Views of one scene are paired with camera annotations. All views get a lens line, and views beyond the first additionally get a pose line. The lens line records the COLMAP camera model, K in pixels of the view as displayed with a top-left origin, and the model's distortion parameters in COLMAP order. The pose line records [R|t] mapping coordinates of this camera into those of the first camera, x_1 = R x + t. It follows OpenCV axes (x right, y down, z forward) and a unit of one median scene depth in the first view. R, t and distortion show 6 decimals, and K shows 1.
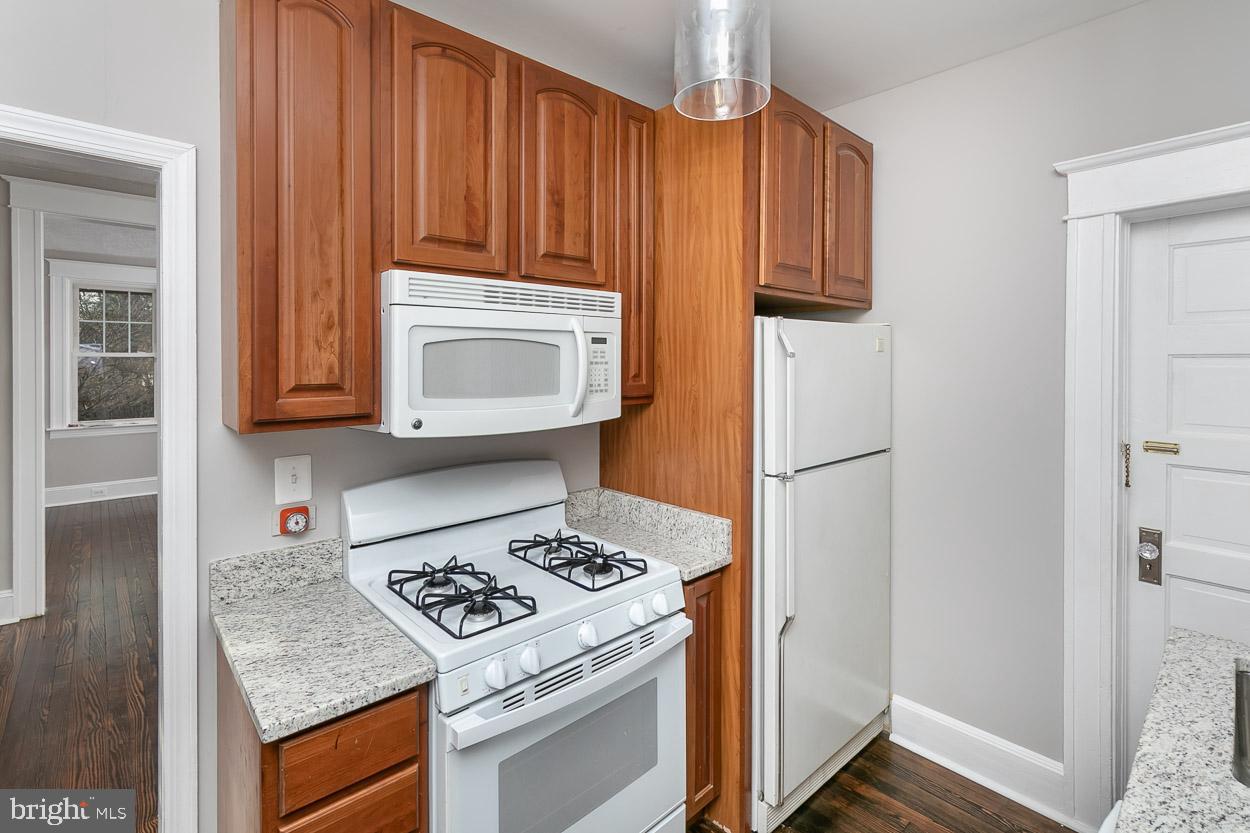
lens RADIAL K [[564.2, 0, 624.1], [0, 564.2, 369.9], [0, 0, 1]] dist [-0.000141, -0.000079]
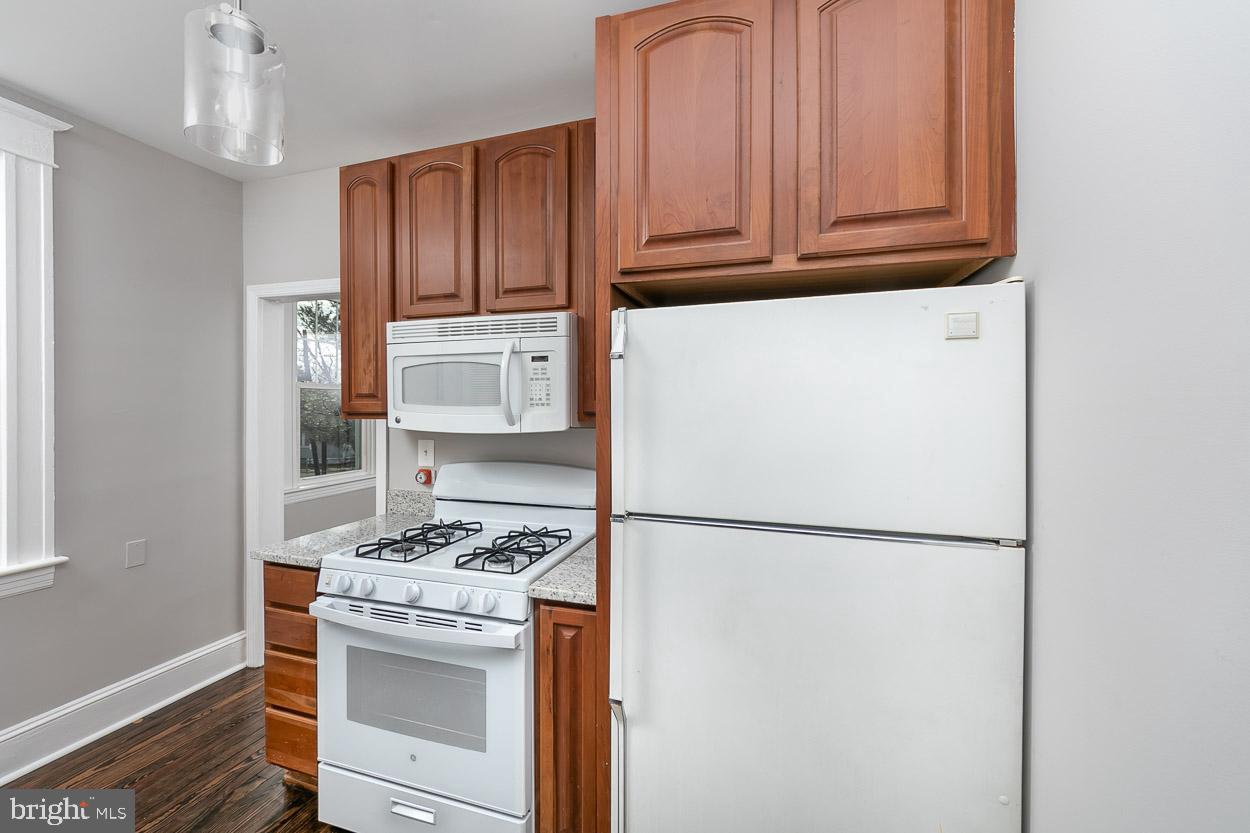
lens RADIAL K [[521.6, 0, 624.4], [0, 521.6, 393.0], [0, 0, 1]] dist [0.000299, -0.000046]
pose [[0.498125, -0.003719, -0.867098, 0.982124], [-0.006297, 0.999949, -0.007906, 0.023414], [0.867083, 0.009398, 0.498076, 0.682159]]
